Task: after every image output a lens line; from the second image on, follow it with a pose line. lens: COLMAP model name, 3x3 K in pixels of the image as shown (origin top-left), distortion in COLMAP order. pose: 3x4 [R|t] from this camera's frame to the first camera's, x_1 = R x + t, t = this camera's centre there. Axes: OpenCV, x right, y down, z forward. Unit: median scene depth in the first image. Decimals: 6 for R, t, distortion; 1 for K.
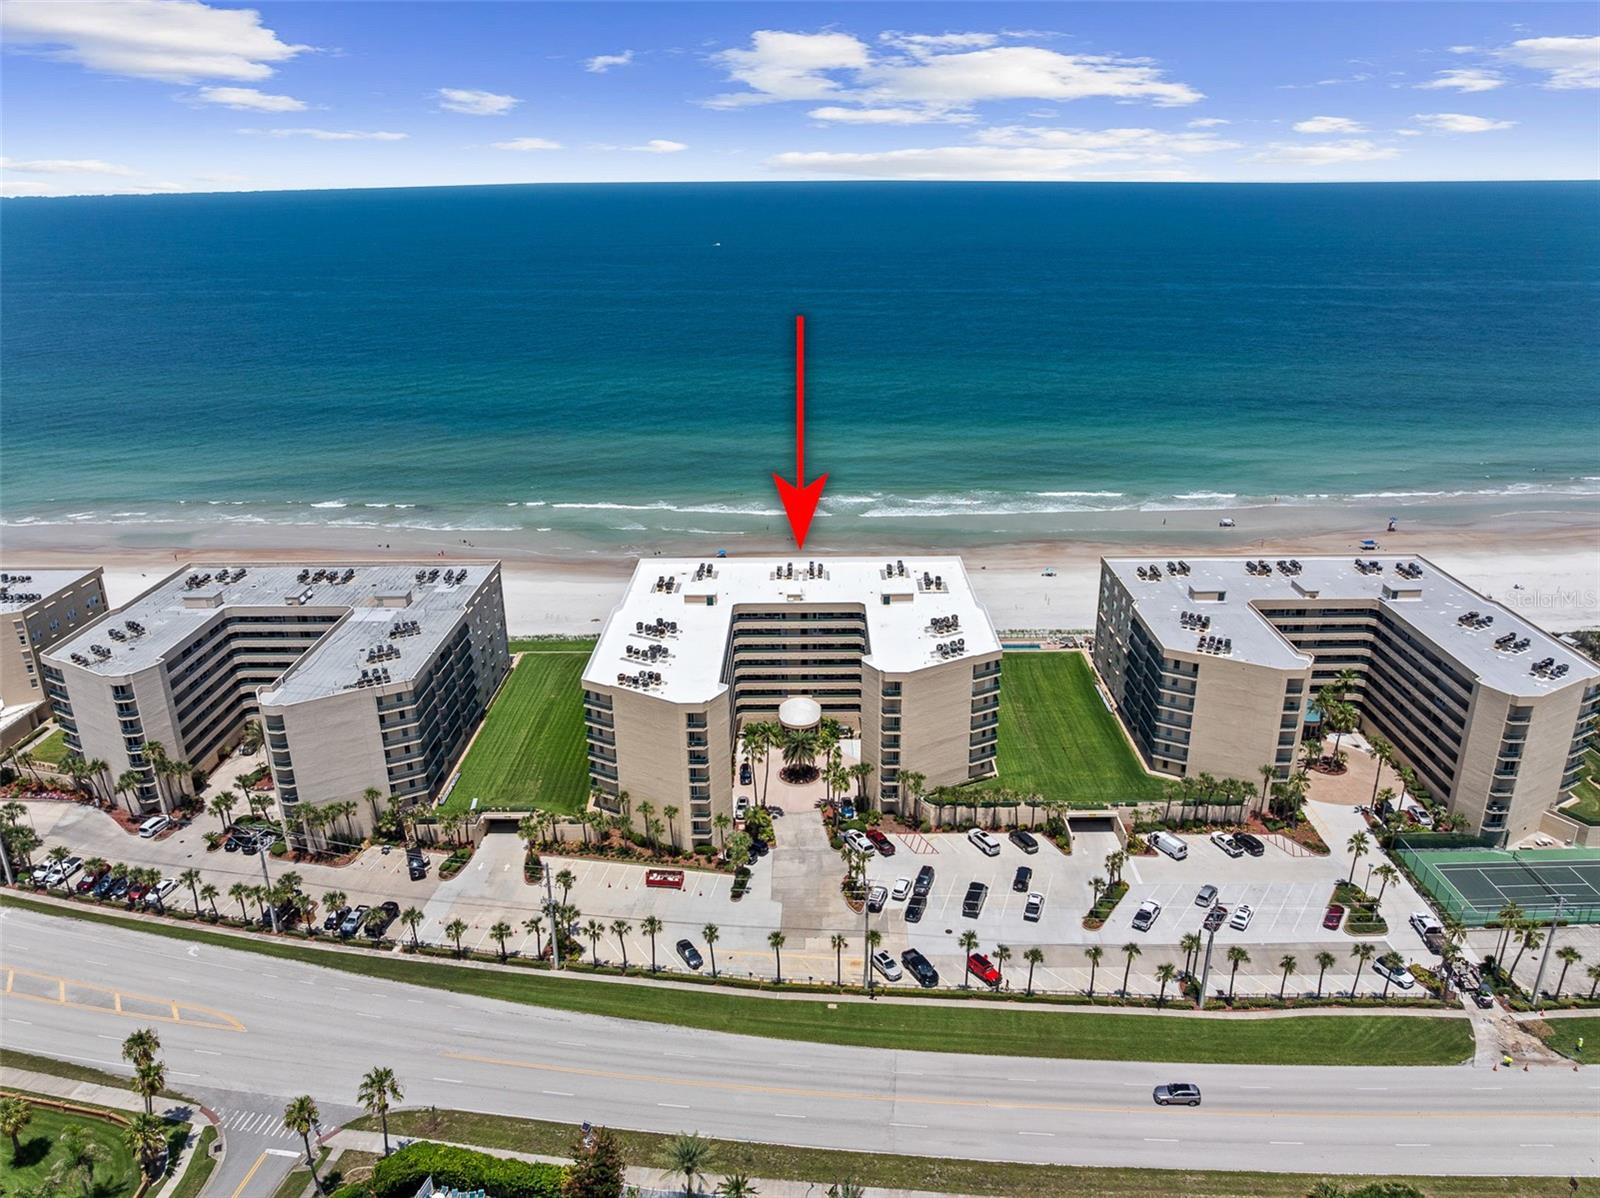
lens RADIAL K [[1127.4, 0, 800.0], [0, 1127.4, 599.0], [0, 0, 1]] dist [-0.043954, 0.008536]
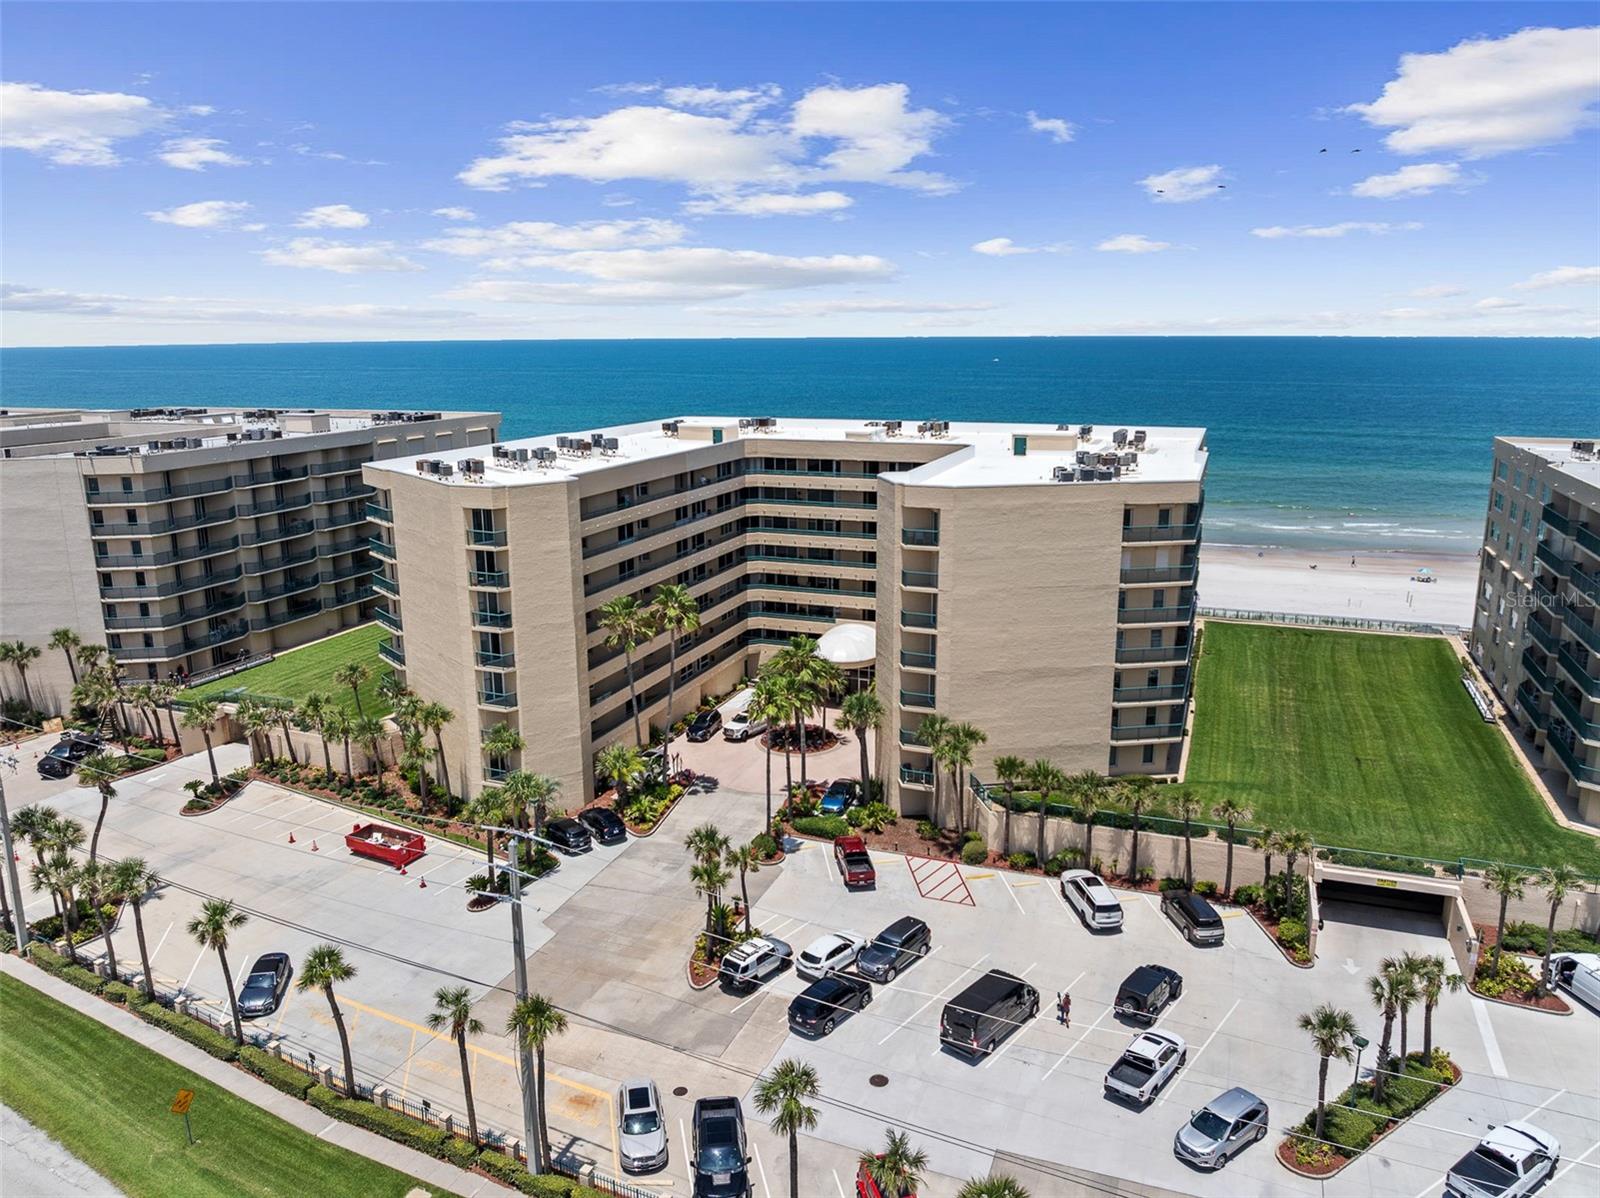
lens RADIAL K [[1127.4, 0, 800.0], [0, 1127.4, 599.0], [0, 0, 1]] dist [-0.043954, 0.008536]
pose [[0.934629, 0.082667, -0.345881, 0.196070], [-0.126283, 0.986369, -0.105490, 0.162442], [0.332446, 0.142273, 0.932329, 0.557740]]
